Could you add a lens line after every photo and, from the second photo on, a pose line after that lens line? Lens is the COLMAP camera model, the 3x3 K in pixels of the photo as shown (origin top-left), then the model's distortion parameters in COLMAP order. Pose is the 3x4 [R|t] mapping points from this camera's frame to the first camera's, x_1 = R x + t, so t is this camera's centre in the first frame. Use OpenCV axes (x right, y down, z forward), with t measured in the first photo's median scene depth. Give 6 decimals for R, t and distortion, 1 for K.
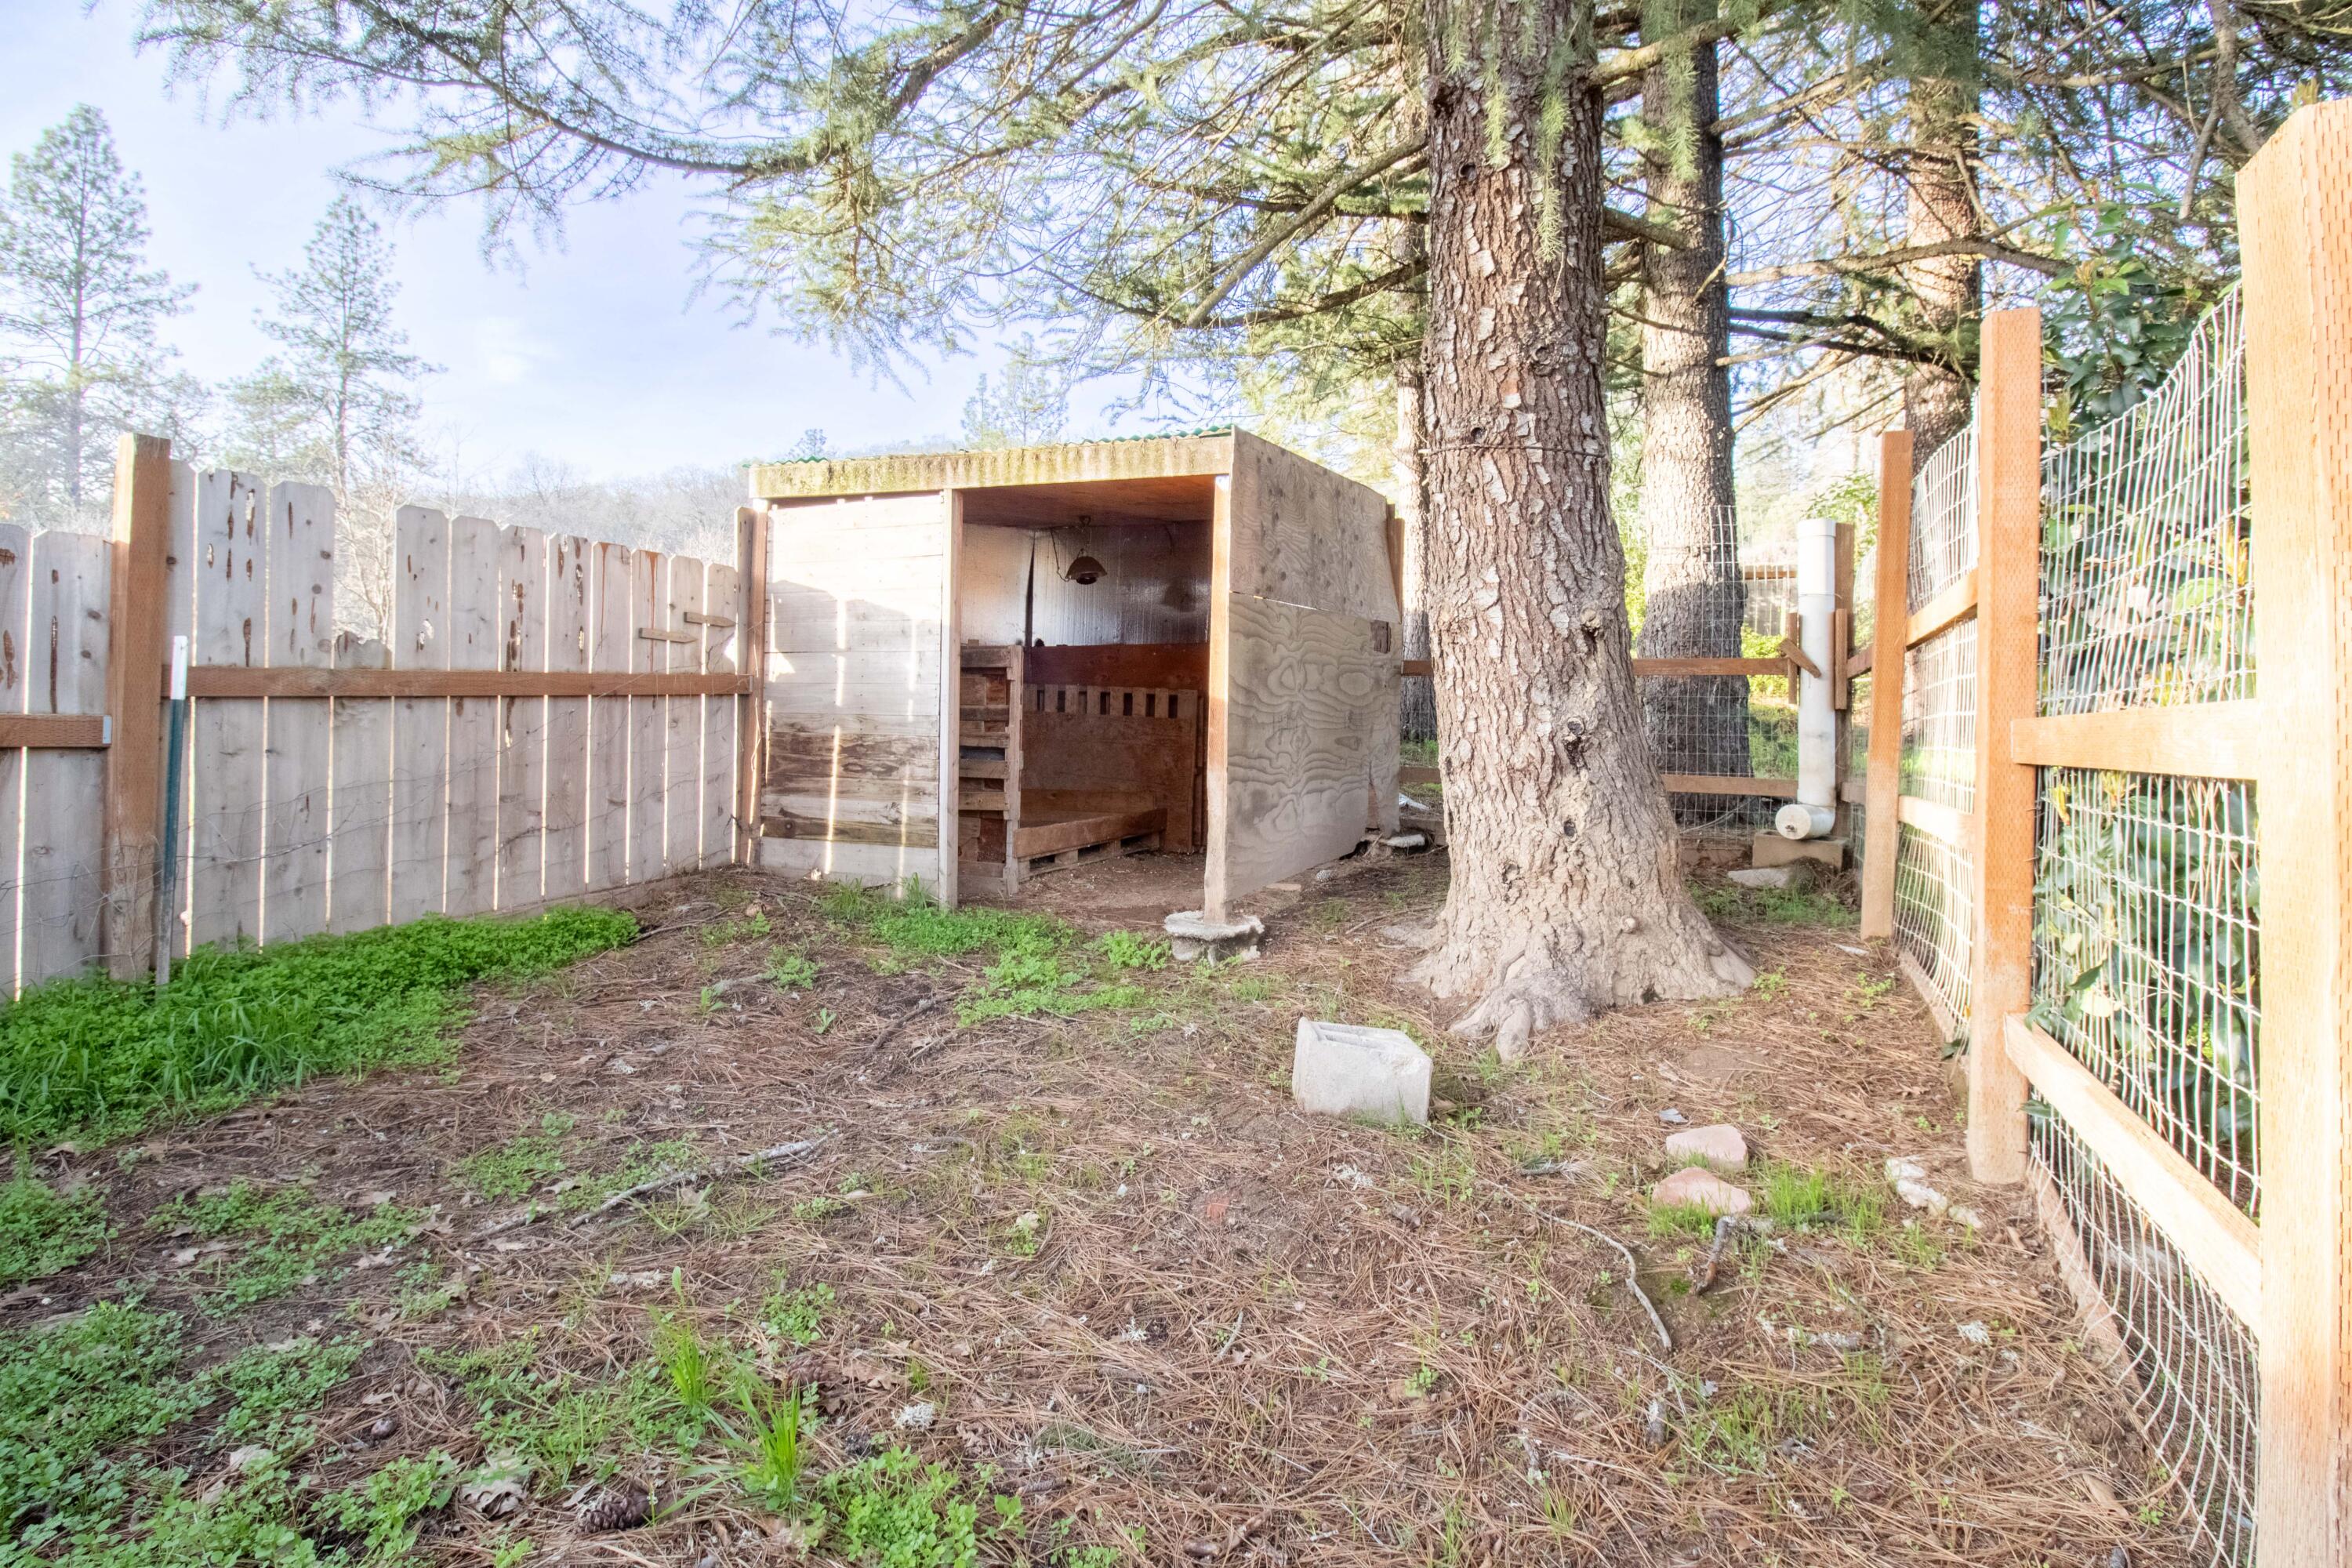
lens RADIAL K [[1038.4, 0, 1177.6], [0, 1038.4, 682.5], [0, 0, 1]] dist [0.000598, 0.000000]
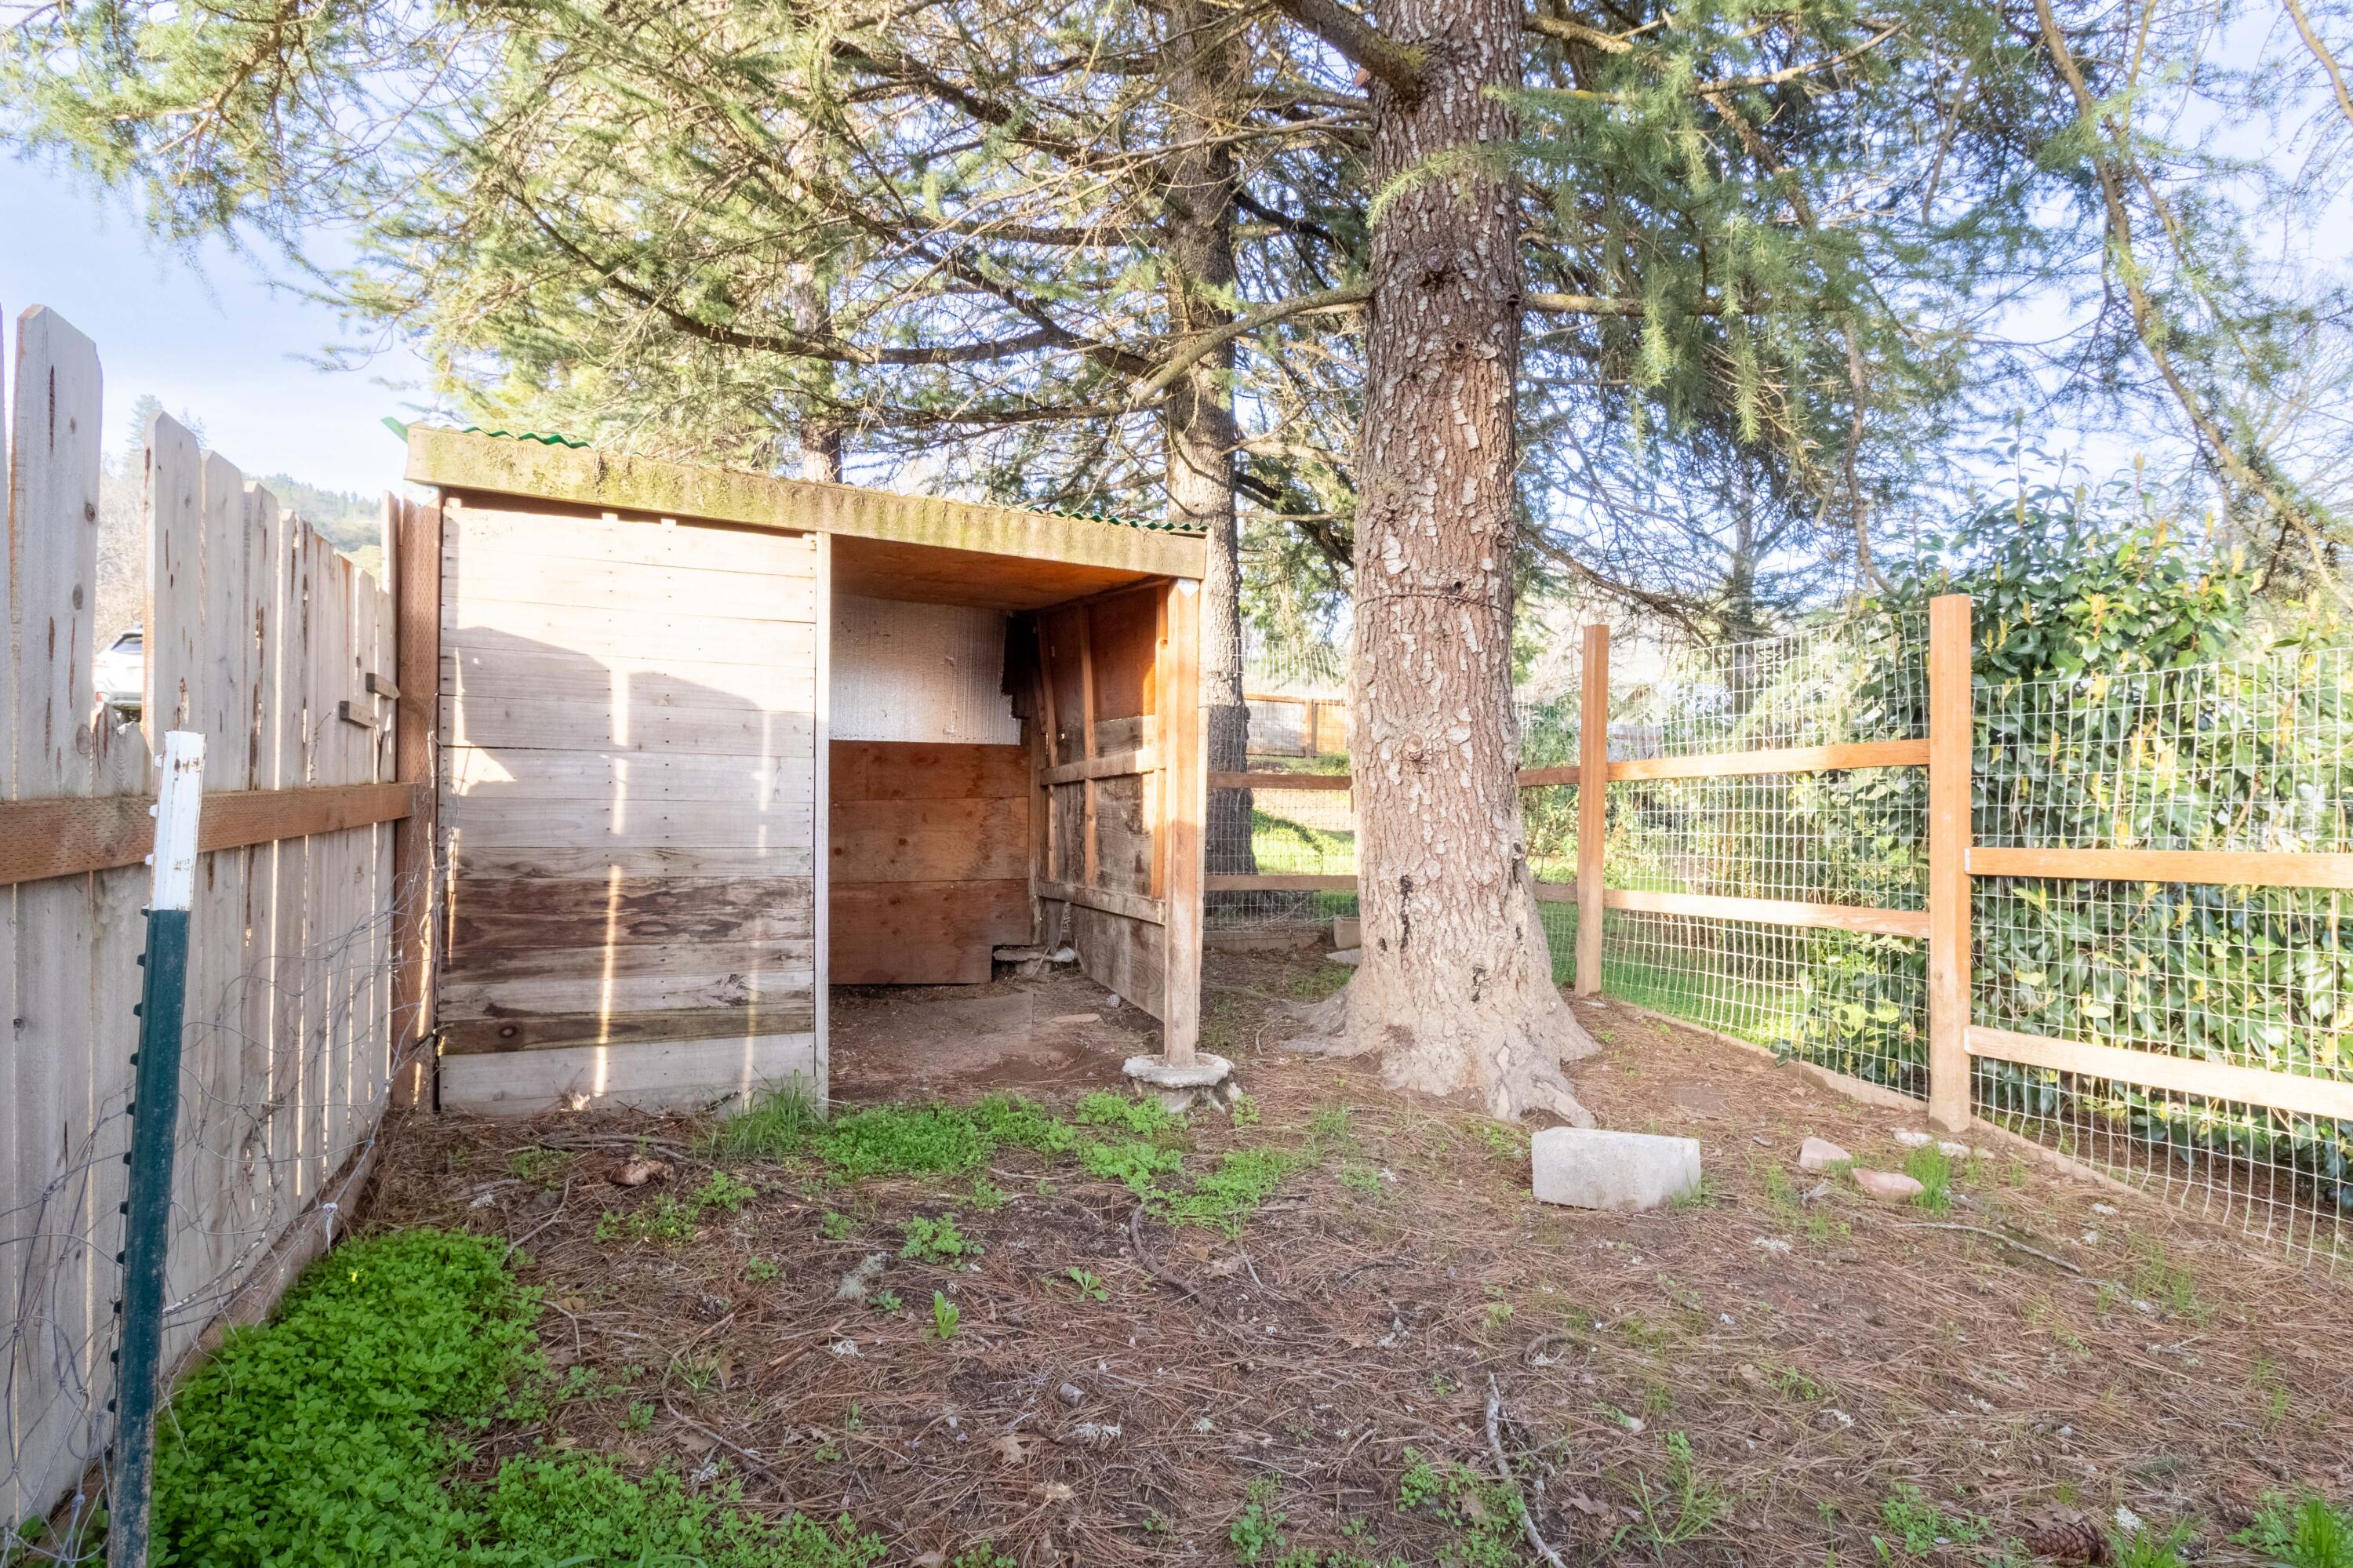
lens RADIAL K [[1088.9, 0, 1176.5], [0, 1088.9, 784.0], [0, 0, 1]] dist [-0.000236, -0.021231]
pose [[0.714658, 0.012607, 0.699361, -0.560984], [-0.021083, 0.999772, 0.003522, -0.018996], [-0.699156, -0.017262, 0.714760, 0.278473]]
